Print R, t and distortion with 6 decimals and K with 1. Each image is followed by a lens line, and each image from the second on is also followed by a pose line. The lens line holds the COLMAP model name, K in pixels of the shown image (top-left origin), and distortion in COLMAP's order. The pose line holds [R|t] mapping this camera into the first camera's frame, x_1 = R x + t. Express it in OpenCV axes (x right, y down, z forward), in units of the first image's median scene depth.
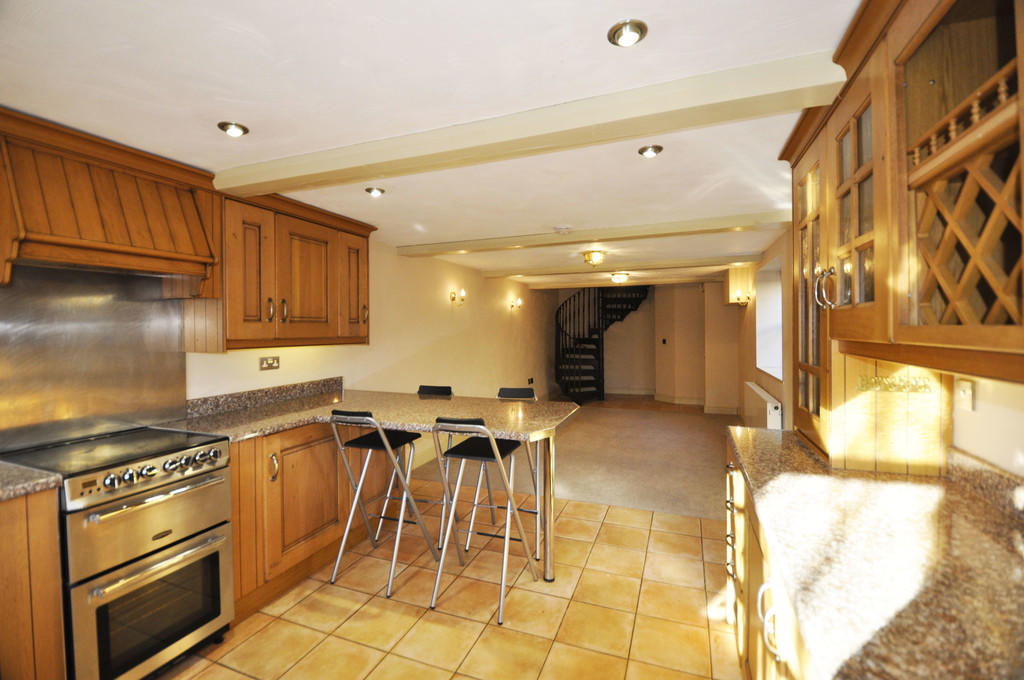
lens RADIAL K [[454.4, 0, 512.0], [0, 454.4, 340.0], [0, 0, 1]] dist [0.000071, -0.000044]
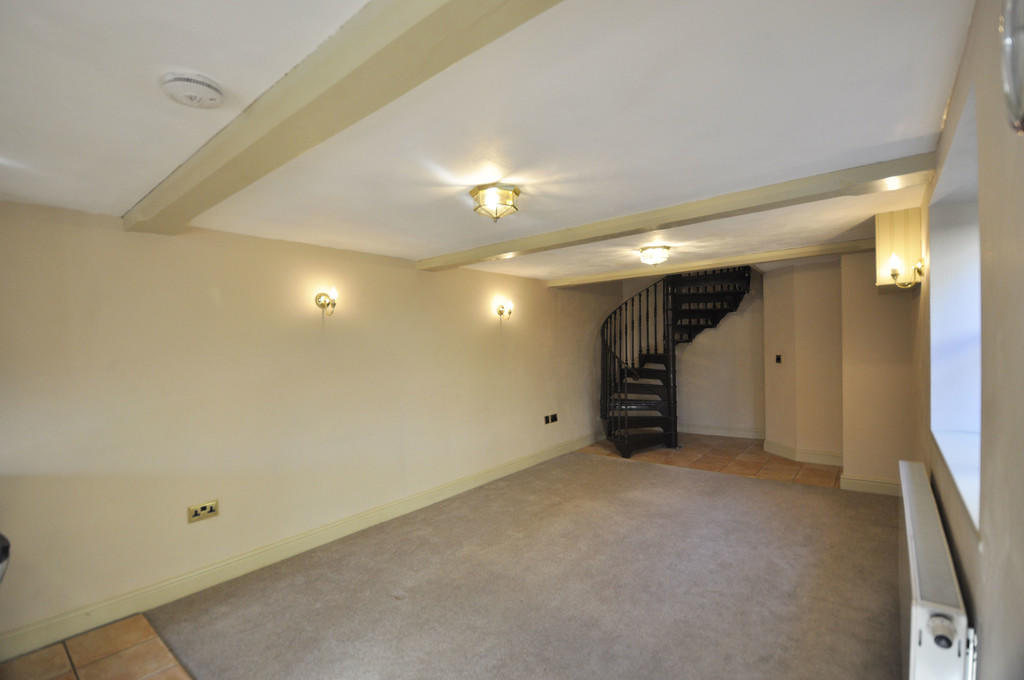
lens RADIAL K [[441.8, 0, 511.7], [0, 441.8, 358.6], [0, 0, 1]] dist [-0.041834, -0.000273]
pose [[0.935259, -0.015216, -0.353636, 0.233185], [0.019731, 0.999763, 0.009165, -0.009730], [0.353413, -0.015549, 0.935338, 0.355231]]
